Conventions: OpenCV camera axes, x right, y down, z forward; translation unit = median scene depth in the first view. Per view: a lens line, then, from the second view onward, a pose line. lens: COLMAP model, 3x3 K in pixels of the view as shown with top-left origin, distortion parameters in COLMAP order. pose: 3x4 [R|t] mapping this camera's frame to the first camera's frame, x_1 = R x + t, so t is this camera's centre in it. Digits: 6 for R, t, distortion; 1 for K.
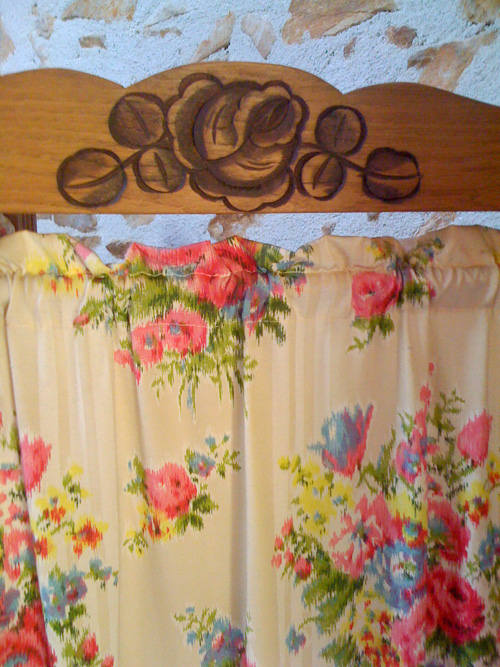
lens RADIAL K [[734.5, 0, 250.0], [0, 734.5, 333.5], [0, 0, 1]] dist [0.005804, 0.028284]
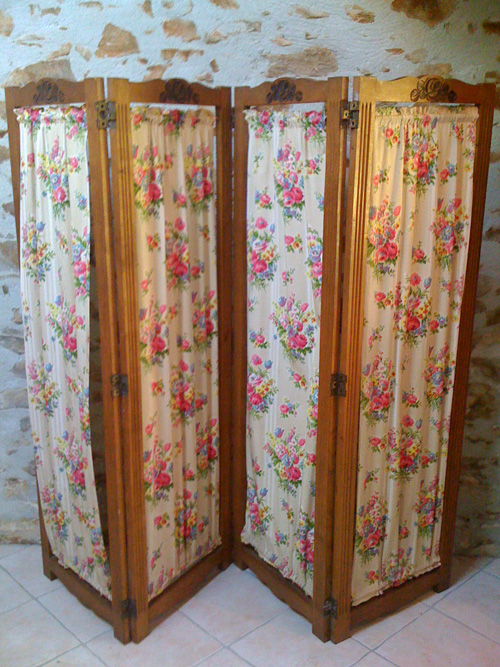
lens RADIAL K [[734.5, 0, 250.0], [0, 734.5, 333.5], [0, 0, 1]] dist [0.005804, 0.028284]
pose [[0.718002, -0.192548, 0.668878, -2.134862], [0.147500, 0.981241, 0.124135, 0.538525], [-0.680233, 0.009530, 0.732934, -2.007936]]
